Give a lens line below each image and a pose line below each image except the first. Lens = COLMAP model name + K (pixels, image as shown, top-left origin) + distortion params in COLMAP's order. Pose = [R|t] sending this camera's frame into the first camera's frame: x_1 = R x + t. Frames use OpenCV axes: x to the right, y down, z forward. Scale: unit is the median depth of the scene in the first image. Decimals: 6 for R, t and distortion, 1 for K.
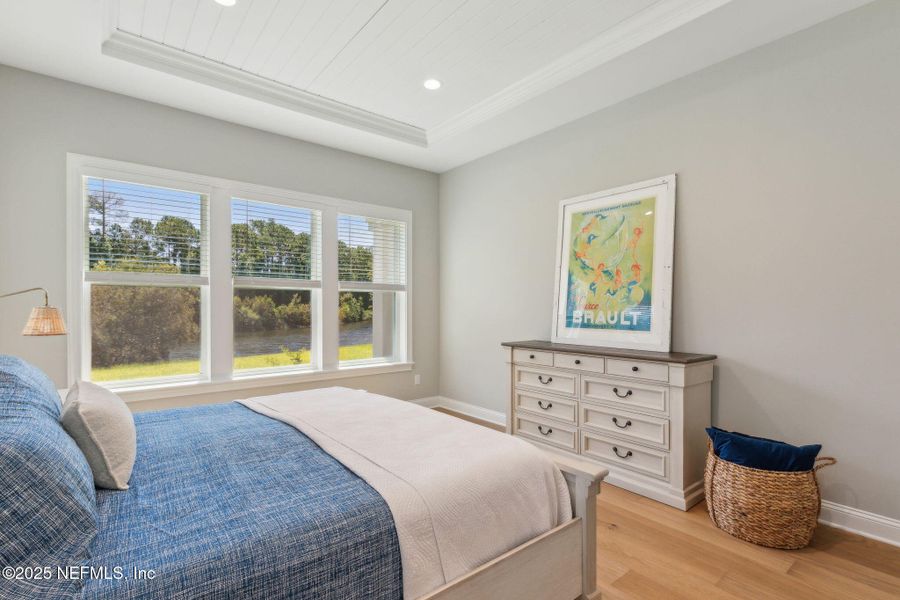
lens RADIAL K [[425.7, 0, 447.1], [0, 425.7, 312.8], [0, 0, 1]] dist [0.000304, -0.000082]
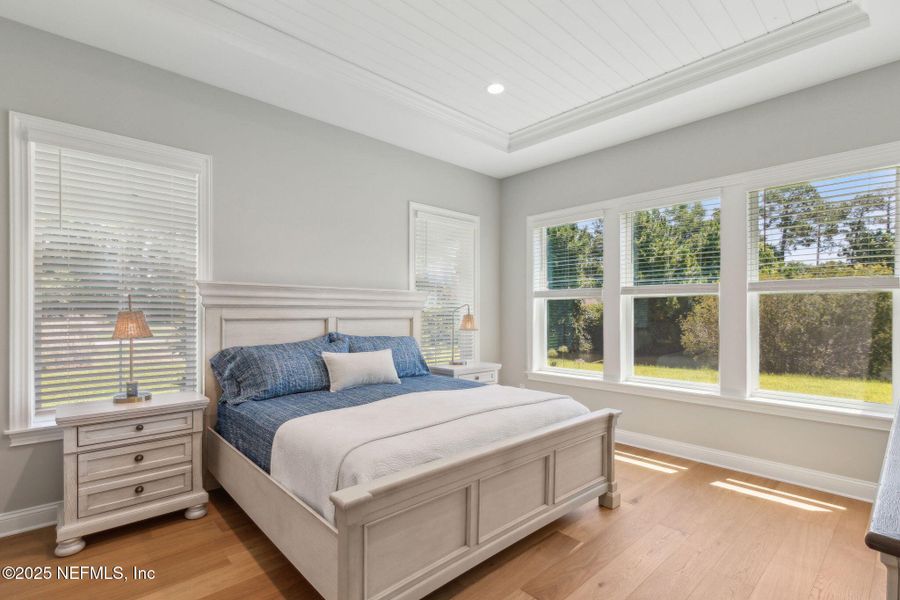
lens RADIAL K [[425.7, 0, 447.1], [0, 425.7, 312.8], [0, 0, 1]] dist [0.000304, -0.000082]
pose [[0.051287, -0.001500, -0.998683, 0.408641], [-0.016238, 0.999865, -0.002336, -0.007399], [0.998552, 0.016337, 0.051256, 0.378898]]
